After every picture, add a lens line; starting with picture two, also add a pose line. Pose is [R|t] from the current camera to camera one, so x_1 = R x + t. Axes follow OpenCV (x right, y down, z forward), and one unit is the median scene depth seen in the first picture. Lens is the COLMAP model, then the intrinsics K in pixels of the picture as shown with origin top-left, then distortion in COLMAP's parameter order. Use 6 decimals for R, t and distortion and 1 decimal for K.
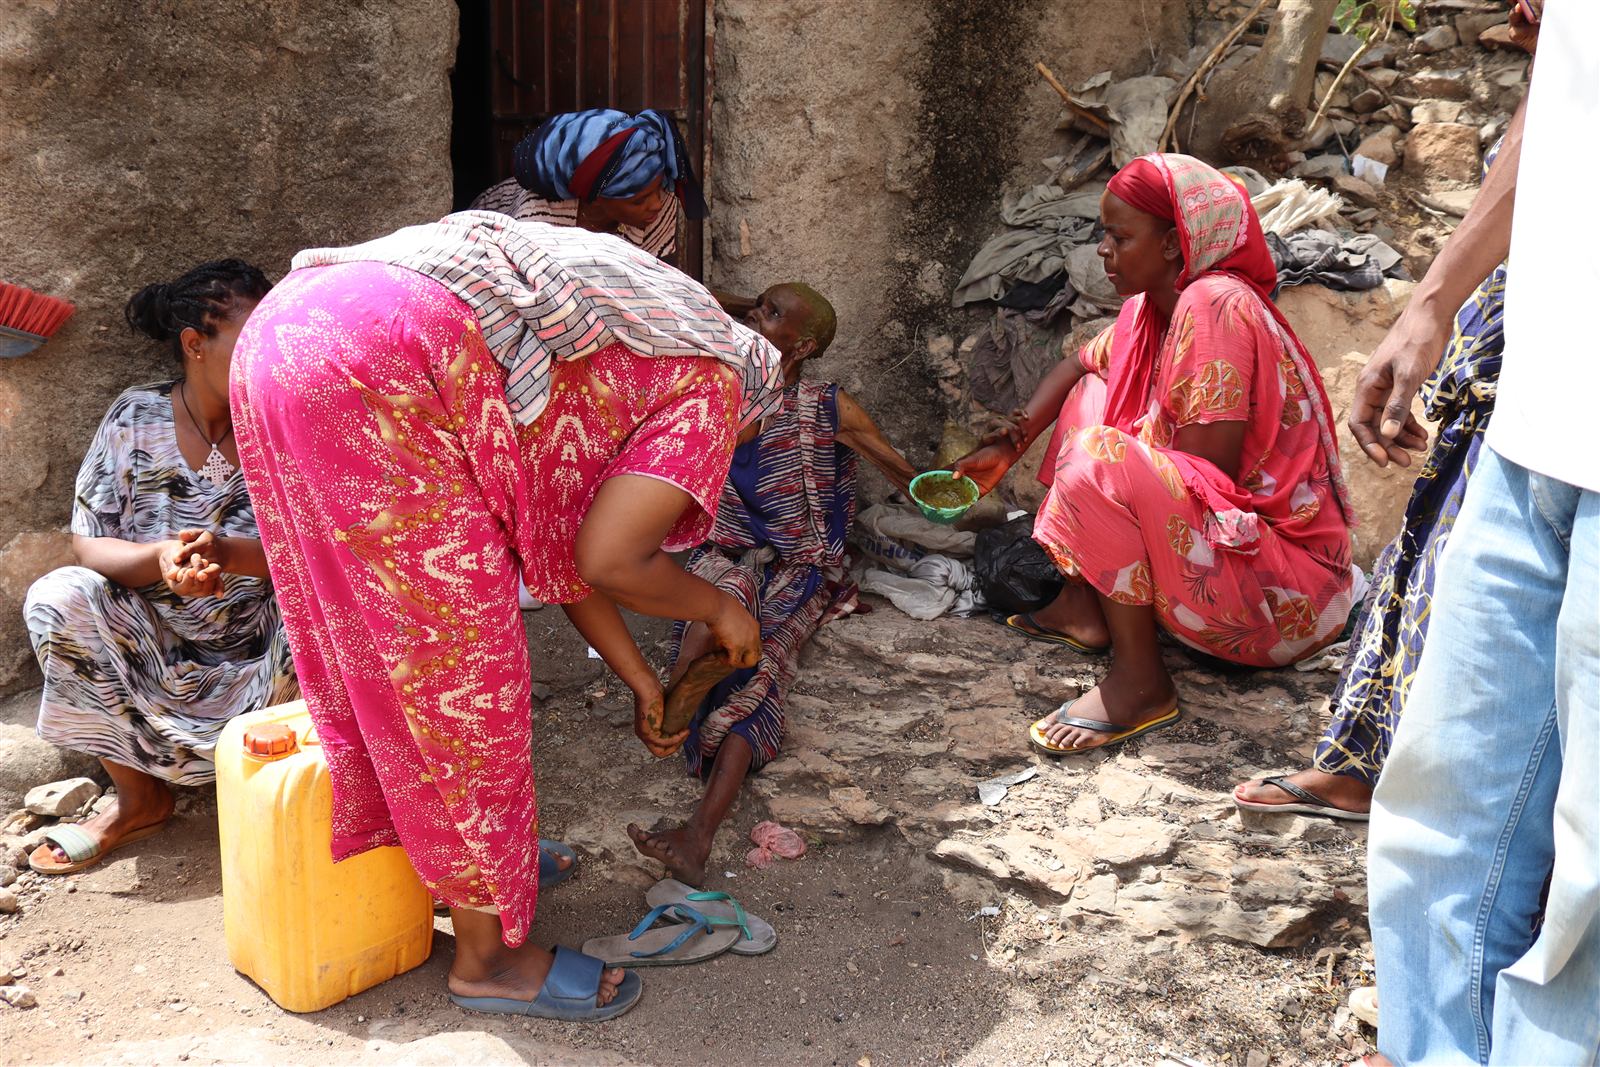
lens RADIAL K [[1314.8, 0, 800.0], [0, 1314.8, 533.5], [0, 0, 1]] dist [-0.158997, 0.129209]
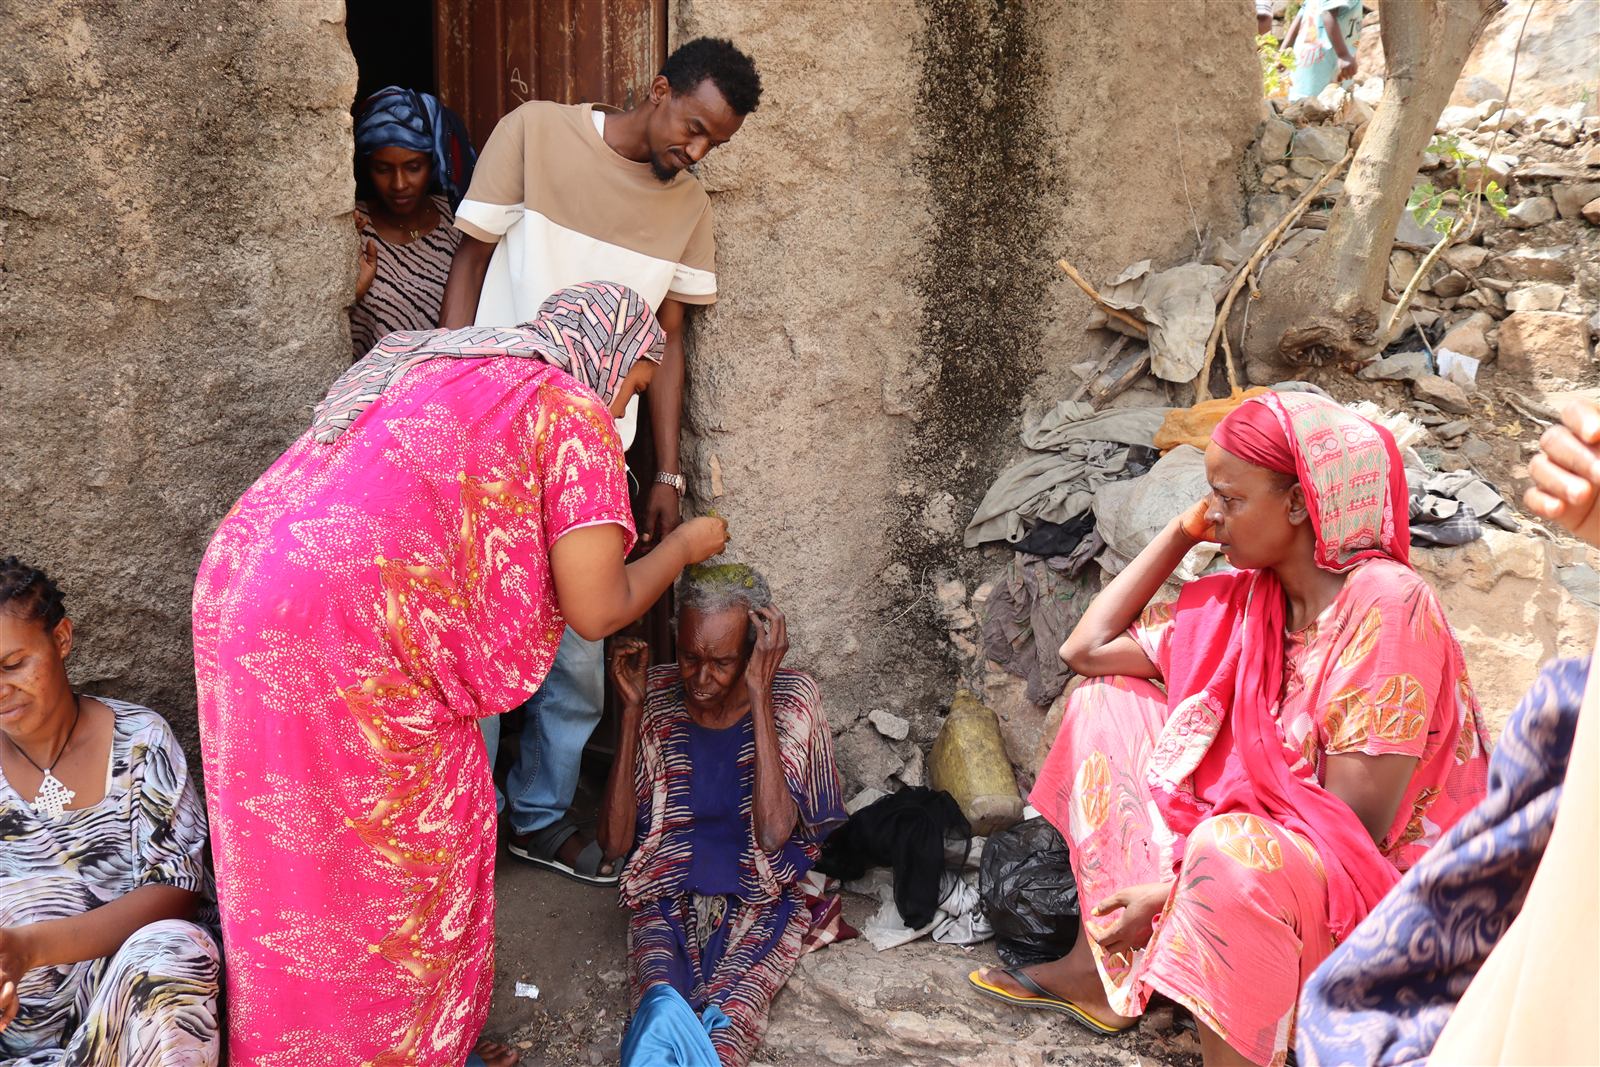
lens RADIAL K [[1318.5, 0, 800.0], [0, 1318.5, 533.5], [0, 0, 1]] dist [-0.156452, 0.126885]
pose [[0.997944, -0.010849, -0.063174, 0.064583], [0.005139, 0.995942, -0.089853, -0.106882], [0.063892, 0.089344, 0.993949, 0.140207]]
